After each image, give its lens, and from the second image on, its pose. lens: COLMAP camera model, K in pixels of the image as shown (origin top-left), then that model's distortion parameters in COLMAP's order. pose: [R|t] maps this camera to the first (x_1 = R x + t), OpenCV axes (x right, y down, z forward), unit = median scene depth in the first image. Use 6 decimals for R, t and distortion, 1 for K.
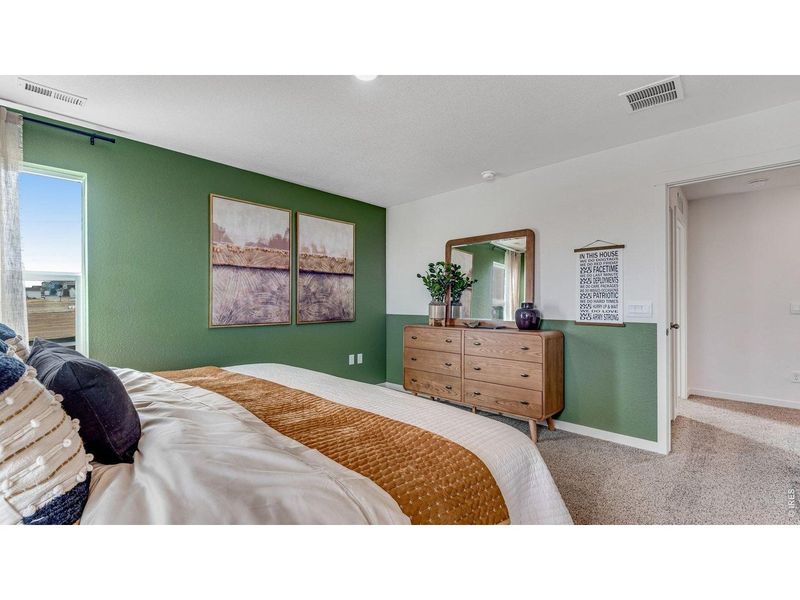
lens RADIAL K [[365.2, 0, 406.6], [0, 365.2, 302.1], [0, 0, 1]] dist [0.021964, -0.012241]
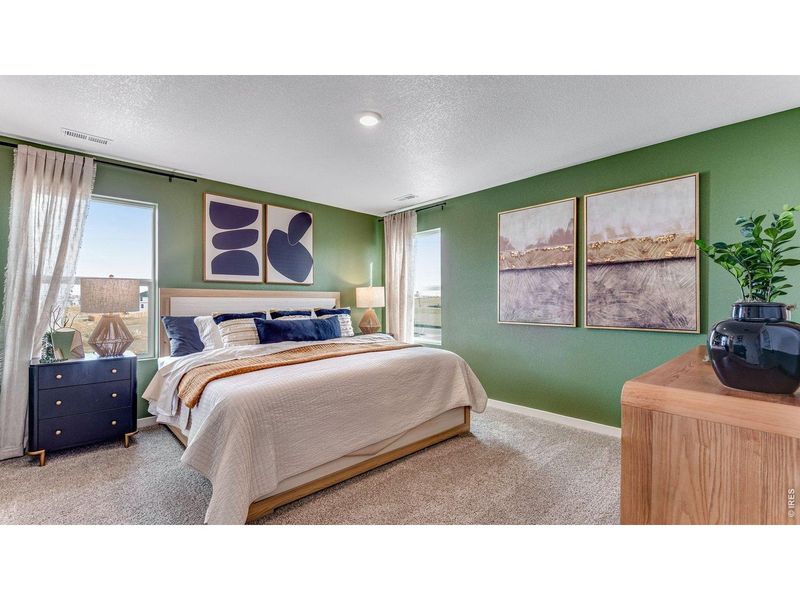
lens RADIAL K [[365.2, 0, 401.1], [0, 365.2, 304.3], [0, 0, 1]] dist [0.021964, -0.012241]
pose [[-0.084376, 0.004915, -0.996422, 0.609650], [-0.001443, 0.999986, 0.005054, 0.001770], [0.996433, 0.001864, -0.084368, 0.680074]]
